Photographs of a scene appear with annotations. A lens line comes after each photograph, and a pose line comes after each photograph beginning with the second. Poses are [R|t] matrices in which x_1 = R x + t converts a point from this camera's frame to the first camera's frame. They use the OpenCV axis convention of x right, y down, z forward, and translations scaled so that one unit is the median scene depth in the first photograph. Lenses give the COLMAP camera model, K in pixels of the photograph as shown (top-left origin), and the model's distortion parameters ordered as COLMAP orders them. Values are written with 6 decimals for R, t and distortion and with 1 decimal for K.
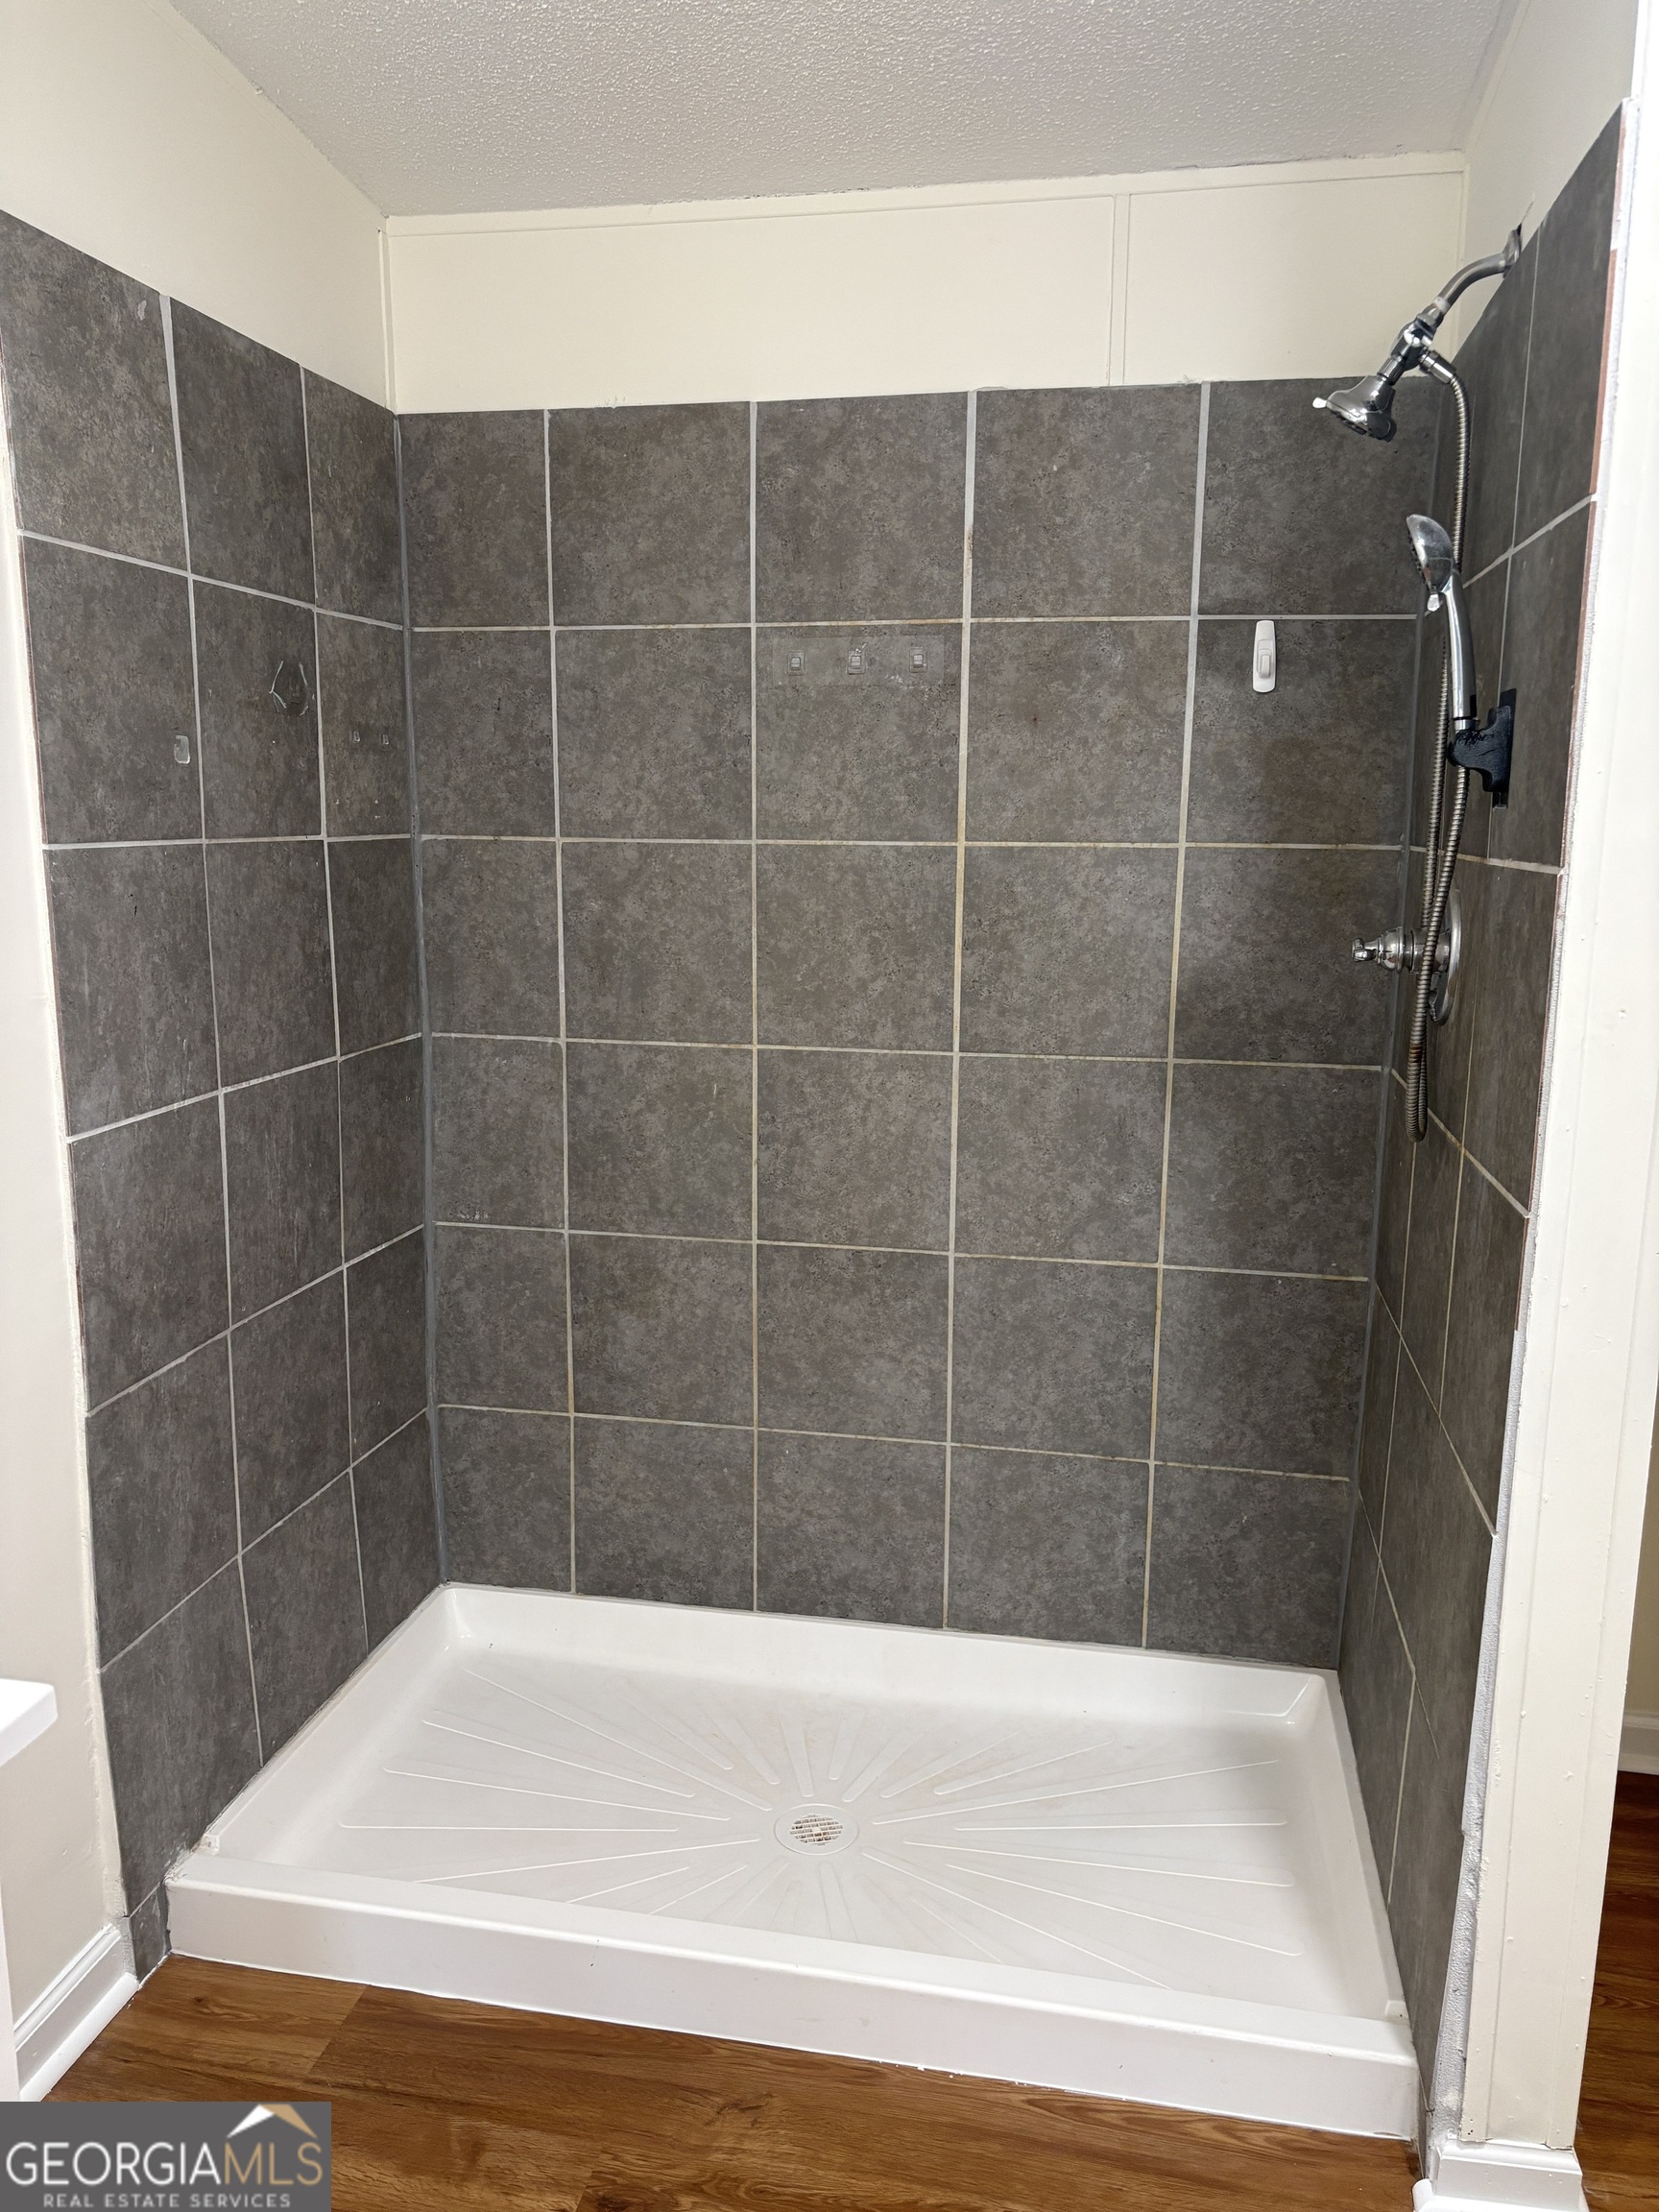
lens RADIAL K [[1675.3, 0, 824.4], [0, 1675.3, 1115.4], [0, 0, 1]] dist [0.063572, -0.074078]
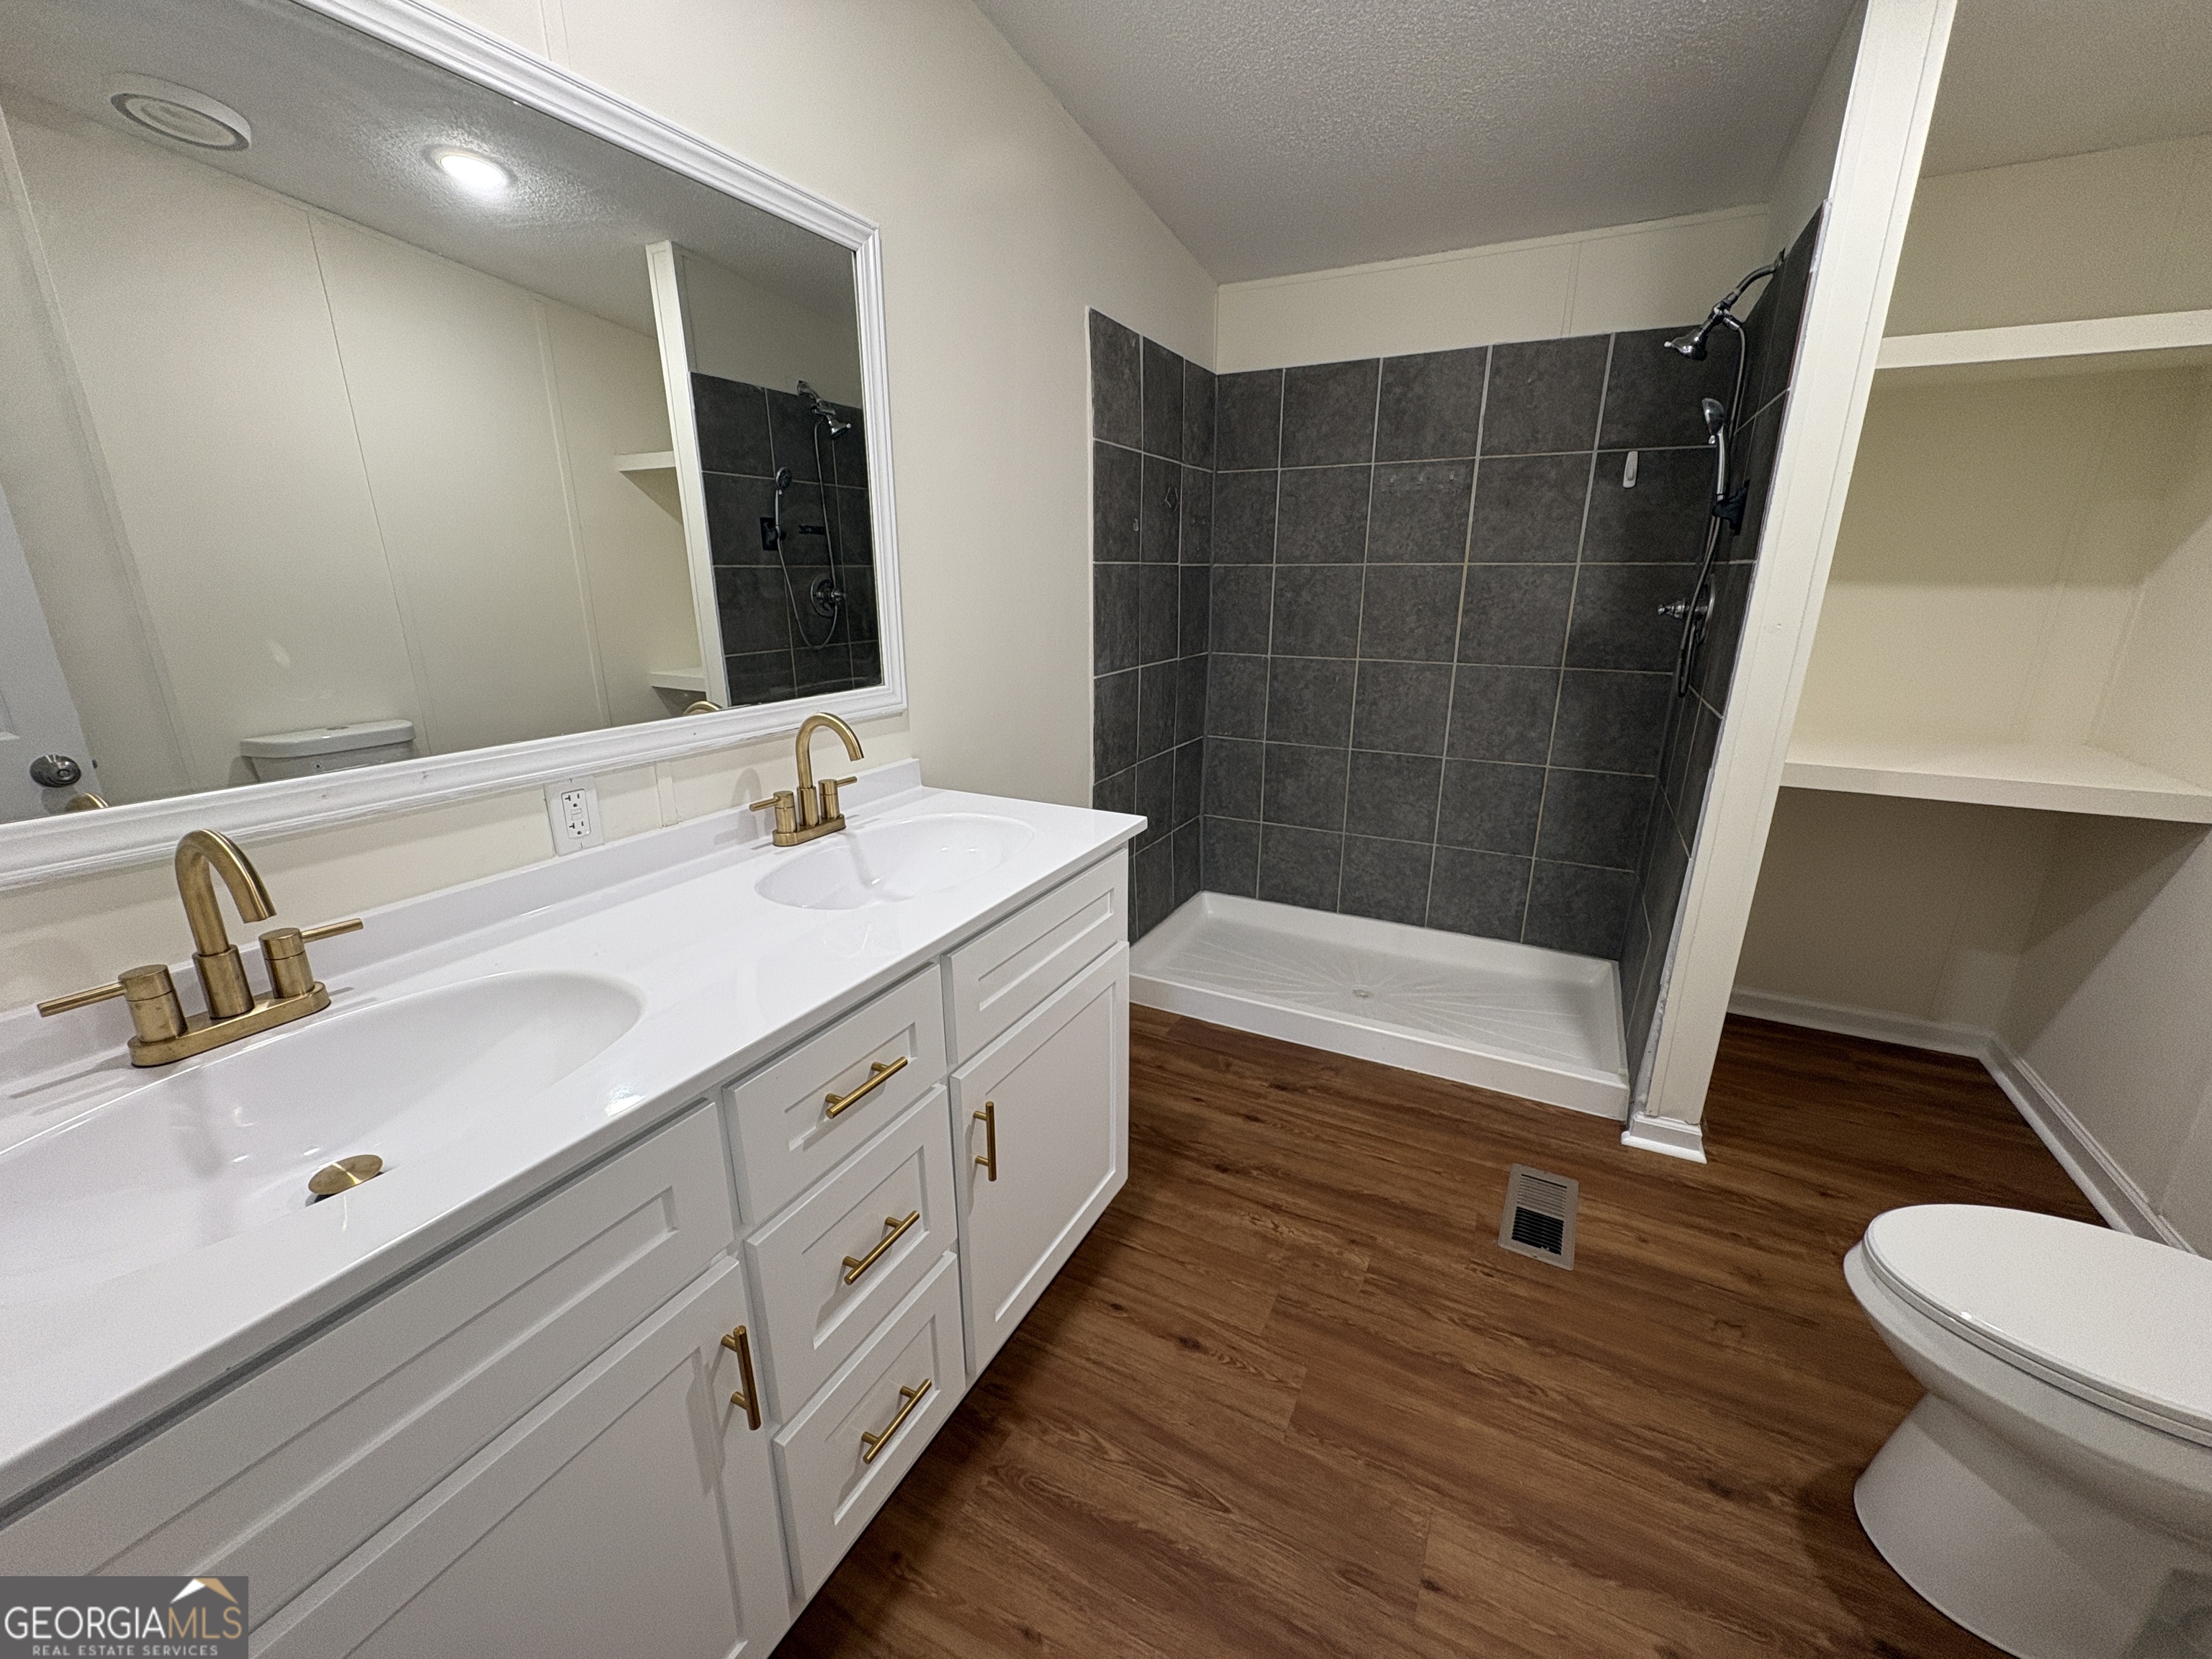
lens RADIAL K [[882.1, 0, 1106.0], [0, 882.1, 829.5], [0, 0, 1]] dist [0.002175, 0.000318]
pose [[0.960197, 0.072620, -0.269718, -0.031384], [-0.044264, 0.992971, 0.109772, 0.071428], [0.275794, -0.093464, 0.956662, -0.240310]]
